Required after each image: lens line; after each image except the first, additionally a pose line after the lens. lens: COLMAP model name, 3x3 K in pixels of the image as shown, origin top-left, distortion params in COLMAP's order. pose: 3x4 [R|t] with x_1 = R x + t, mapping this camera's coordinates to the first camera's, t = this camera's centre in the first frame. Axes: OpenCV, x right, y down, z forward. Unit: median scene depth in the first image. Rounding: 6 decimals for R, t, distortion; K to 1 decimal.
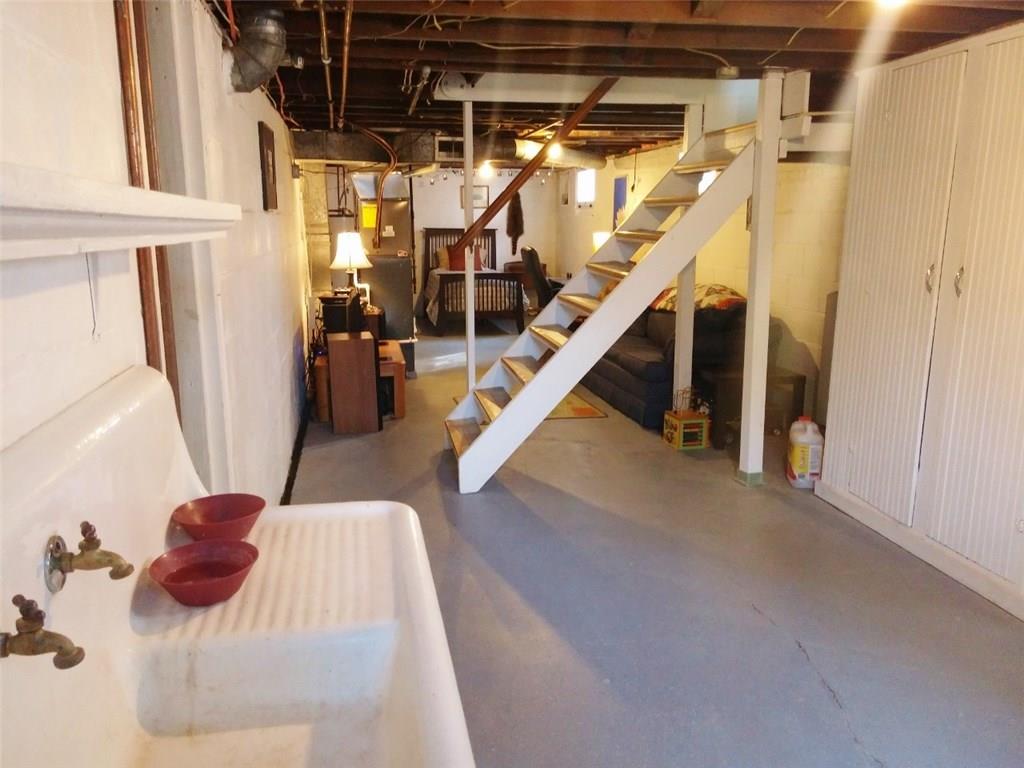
lens RADIAL K [[852.7, 0, 512.0], [0, 852.7, 384.0], [0, 0, 1]] dist [0.033578, -0.007118]
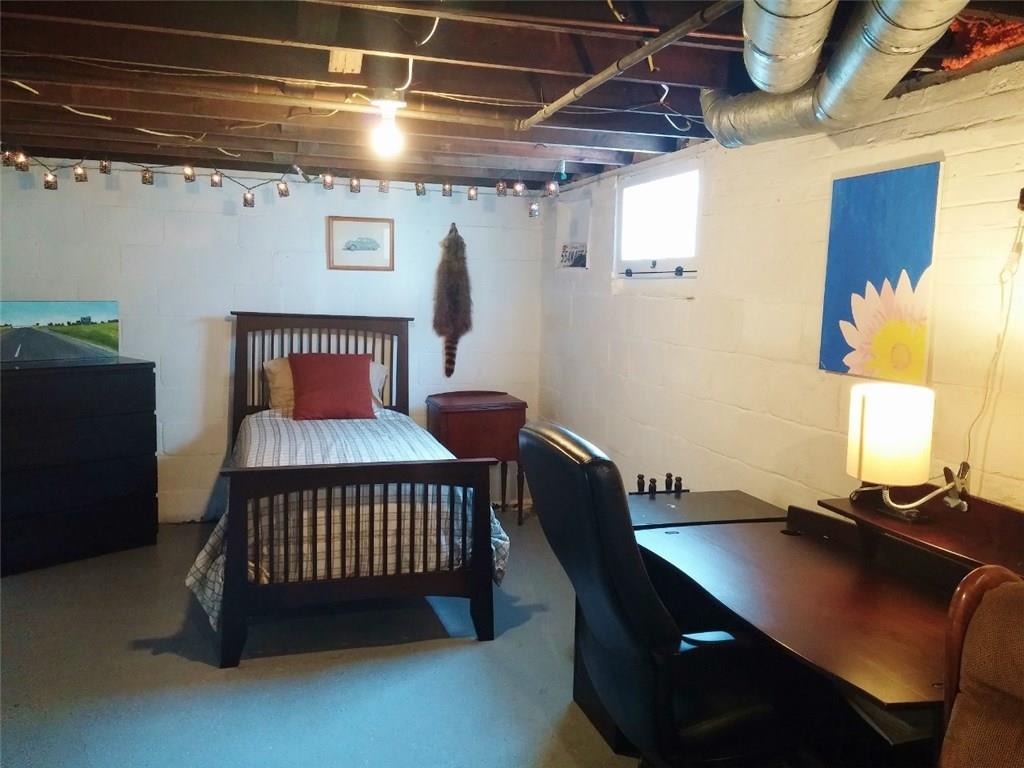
lens RADIAL K [[852.7, 0, 512.0], [0, 852.7, 384.0], [0, 0, 1]] dist [0.033578, -0.007118]
pose [[0.993111, 0.019591, 0.115524, -0.018547], [-0.010291, 0.996697, -0.080554, -0.127860], [-0.116721, 0.078810, 0.990033, 0.638028]]
